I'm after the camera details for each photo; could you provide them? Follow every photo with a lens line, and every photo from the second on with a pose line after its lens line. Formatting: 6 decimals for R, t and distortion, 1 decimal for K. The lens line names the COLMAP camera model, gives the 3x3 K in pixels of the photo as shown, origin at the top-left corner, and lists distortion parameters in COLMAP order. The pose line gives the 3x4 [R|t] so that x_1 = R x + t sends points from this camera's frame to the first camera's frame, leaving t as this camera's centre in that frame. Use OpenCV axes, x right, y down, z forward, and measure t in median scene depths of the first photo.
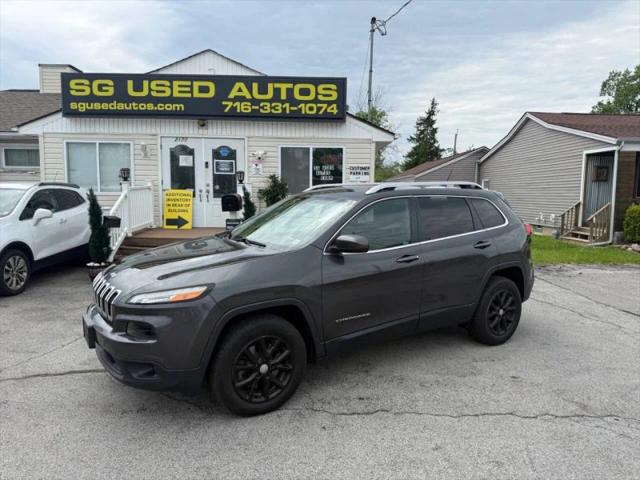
lens RADIAL K [[449.0, 0, 324.0], [0, 449.0, 242.0], [0, 0, 1]] dist [0.052028, -0.068568]
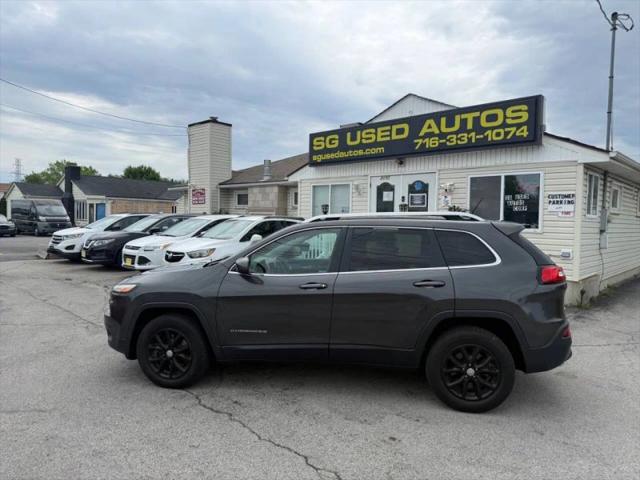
lens RADIAL K [[449.0, 0, 321.8], [0, 449.0, 239.6], [0, 0, 1]] dist [0.052028, -0.068568]
pose [[0.720357, 0.028791, -0.693006, 0.359998], [-0.083441, 0.995479, -0.045377, -0.009599], [0.688566, 0.090513, 0.719502, 0.104094]]
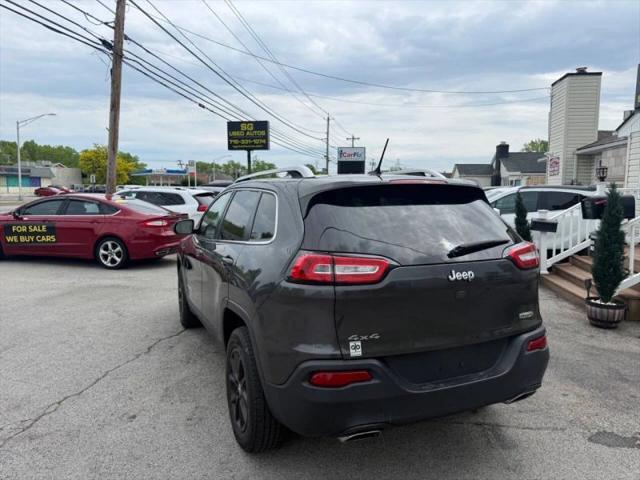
lens RADIAL K [[449.0, 0, 322.6], [0, 449.0, 240.7], [0, 0, 1]] dist [0.052028, -0.068568]
pose [[-0.168049, 0.090801, -0.981588, 0.440532], [-0.118783, 0.986628, 0.111604, -0.050837], [0.978596, 0.135351, -0.155016, 0.558808]]
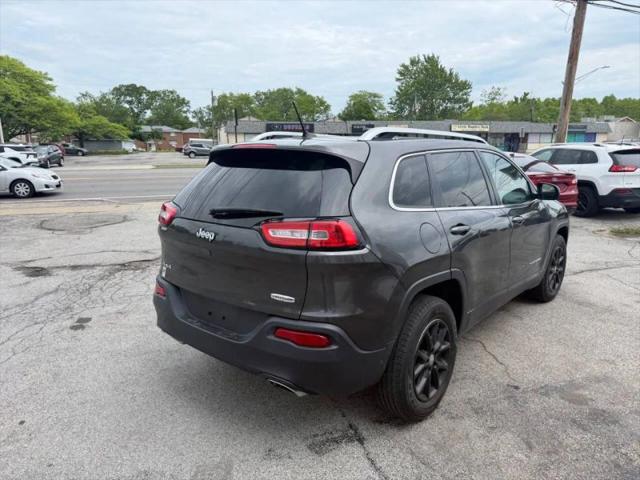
lens RADIAL K [[449.0, 0, 323.4], [0, 449.0, 238.8], [0, 0, 1]] dist [0.052028, -0.068568]
pose [[-0.960657, 0.047816, -0.273589, 0.219413], [-0.037286, 0.953948, 0.297646, -0.089674], [0.275222, 0.296137, -0.914634, 0.833122]]
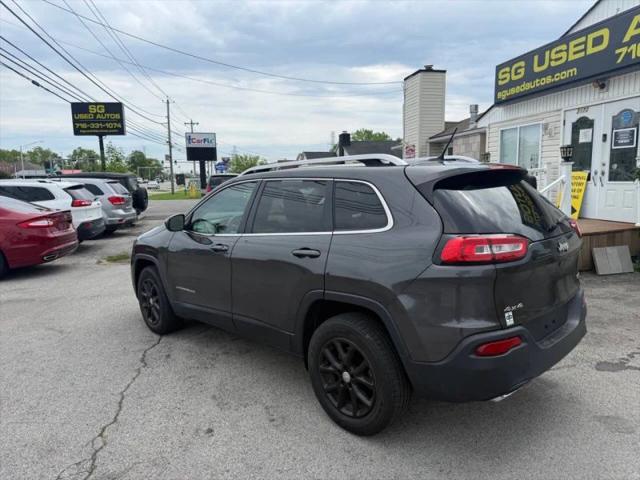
lens RADIAL K [[449.0, 0, 321.1], [0, 449.0, 245.9], [0, 0, 1]] dist [0.052028, -0.068568]
pose [[0.181910, 0.128478, -0.974886, 0.444191], [-0.088465, 0.989545, 0.113902, -0.035355], [0.979328, 0.065523, 0.191374, 0.405575]]
